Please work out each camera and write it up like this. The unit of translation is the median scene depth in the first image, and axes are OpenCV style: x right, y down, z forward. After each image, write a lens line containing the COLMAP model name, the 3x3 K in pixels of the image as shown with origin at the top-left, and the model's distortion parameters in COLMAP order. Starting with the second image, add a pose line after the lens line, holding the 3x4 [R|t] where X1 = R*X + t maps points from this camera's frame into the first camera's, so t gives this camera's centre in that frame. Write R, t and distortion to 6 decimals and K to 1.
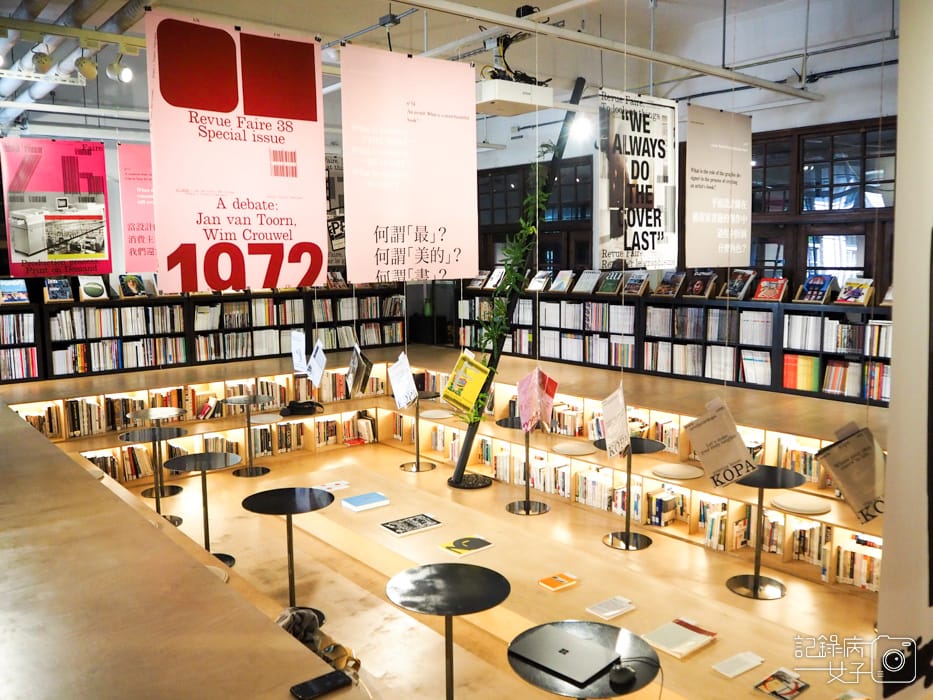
lens RADIAL K [[779.8, 0, 466.5], [0, 779.8, 350.0], [0, 0, 1]] dist [-0.057271, 0.023809]
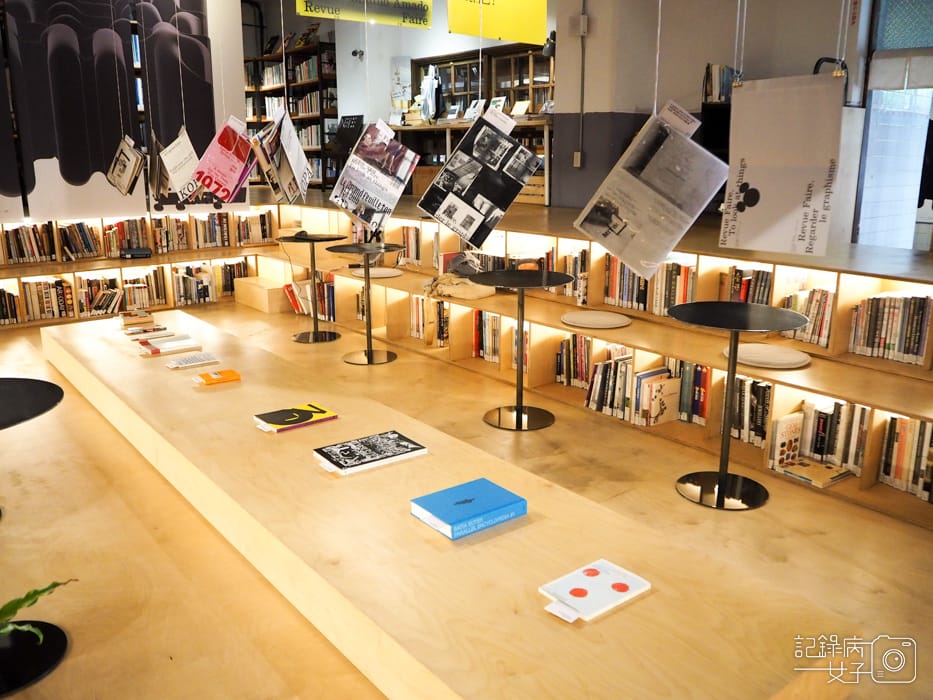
lens RADIAL K [[779.8, 0, 466.5], [0, 779.8, 350.0], [0, 0, 1]] dist [-0.057271, 0.023809]
pose [[-0.999621, 0.003529, 0.027298, -0.109895], [0.013193, 0.931828, 0.362660, -0.026491], [-0.024157, 0.362883, -0.931522, 1.056770]]
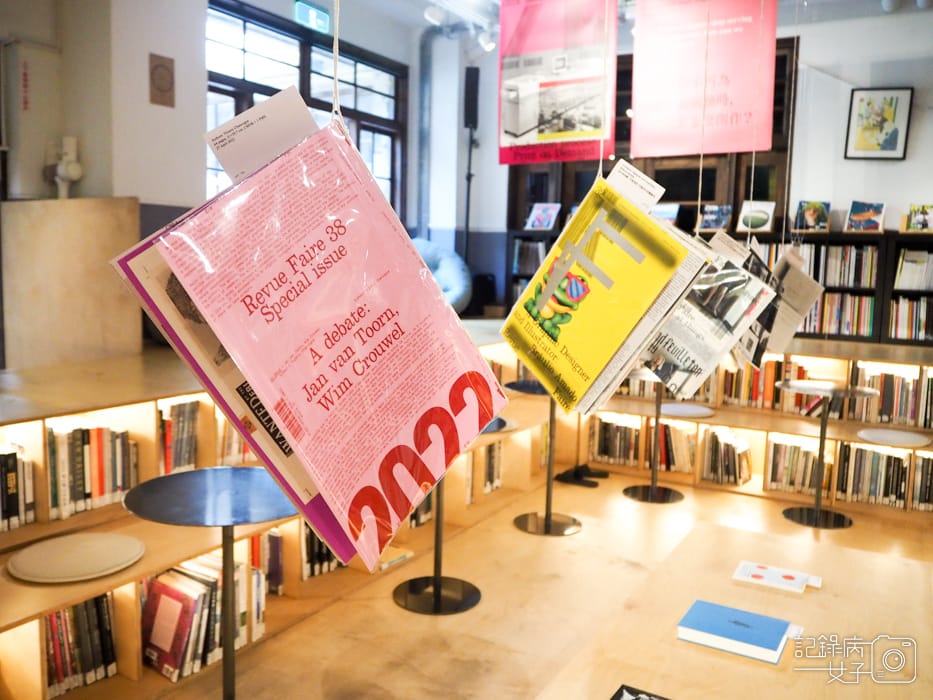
lens RADIAL K [[779.8, 0, 466.5], [0, 779.8, 350.0], [0, 0, 1]] dist [-0.057271, 0.023809]
pose [[0.334749, 0.123408, -0.934191, 0.143016], [-0.143265, 0.986528, 0.078985, 0.029223], [0.931353, 0.107396, 0.347920, 0.553517]]
